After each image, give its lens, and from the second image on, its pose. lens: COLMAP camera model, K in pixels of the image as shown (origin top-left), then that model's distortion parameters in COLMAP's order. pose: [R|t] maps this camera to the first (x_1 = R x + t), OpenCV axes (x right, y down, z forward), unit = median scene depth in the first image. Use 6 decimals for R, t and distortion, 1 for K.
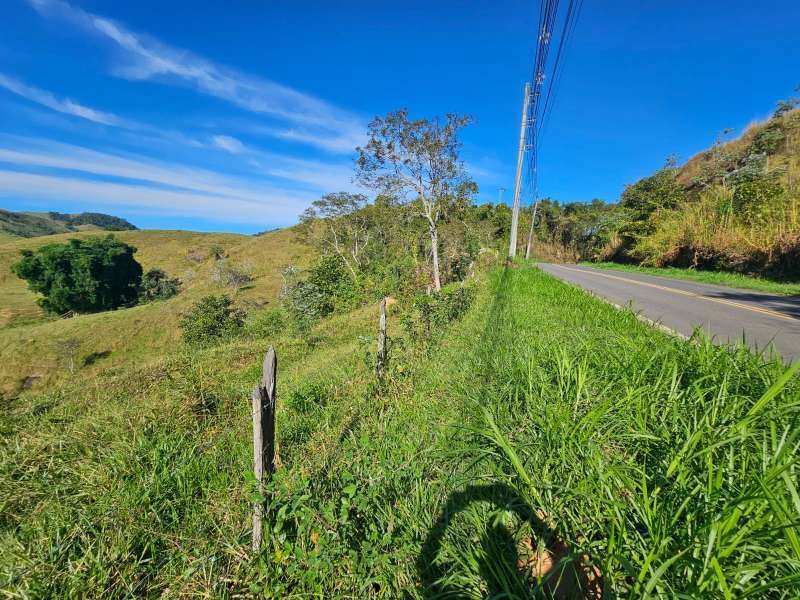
lens RADIAL K [[323.5, 0, 402.4], [0, 323.5, 294.2], [0, 0, 1]] dist [-0.010009, -0.001092]
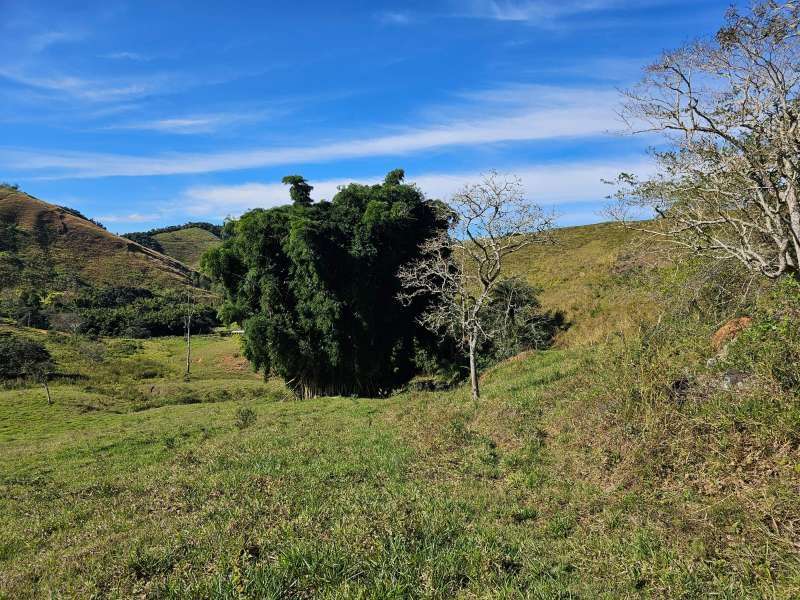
lens RADIAL K [[528.7, 0, 399.3], [0, 528.7, 305.9], [0, 0, 1]] dist [0.042816, -0.044246]
pose [[0.542743, 0.015315, -0.839759, -0.783839], [-0.091507, 0.994960, -0.040996, -0.033520], [0.834899, 0.099095, 0.541409, 1.329602]]
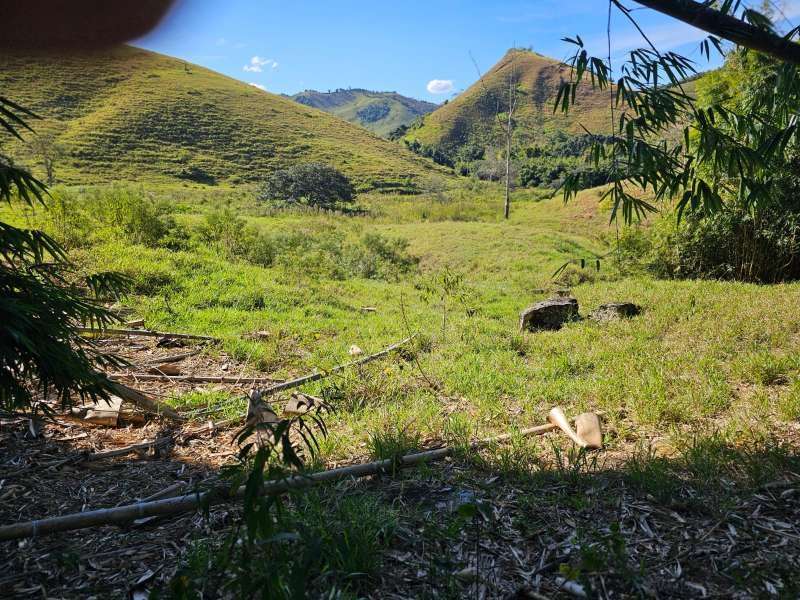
lens RADIAL K [[525.6, 0, 402.7], [0, 525.6, 307.0], [0, 0, 1]] dist [0.029975, -0.017193]
pose [[-0.344030, 0.227330, -0.911024, -1.901006], [-0.082597, 0.959161, 0.270532, 0.123536], [0.935319, 0.168319, -0.311203, 2.050914]]
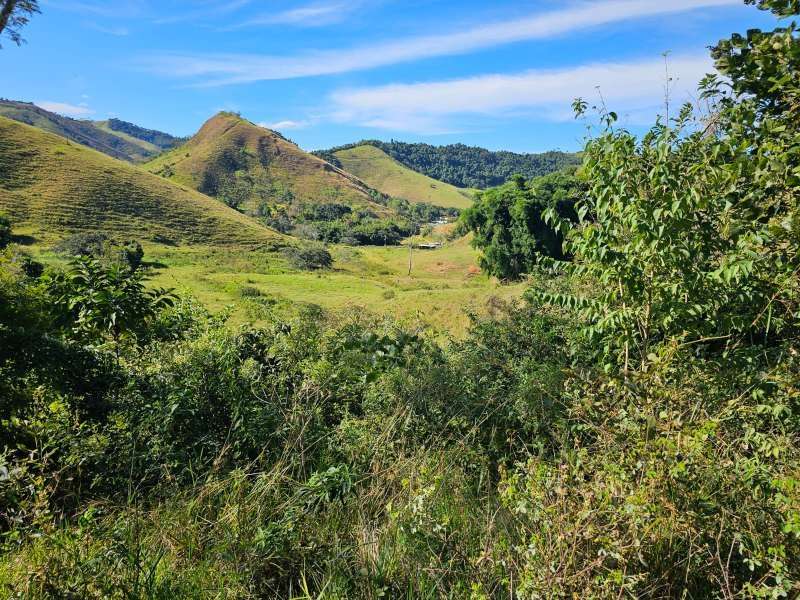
lens RADIAL K [[533.4, 0, 393.2], [0, 533.4, 302.0], [0, 0, 1]] dist [0.020087, -0.023837]
pose [[0.282517, 0.180430, -0.942141, 0.052910], [-0.141668, 0.979229, 0.145051, -0.060097], [0.948743, 0.092492, 0.302211, 0.708216]]
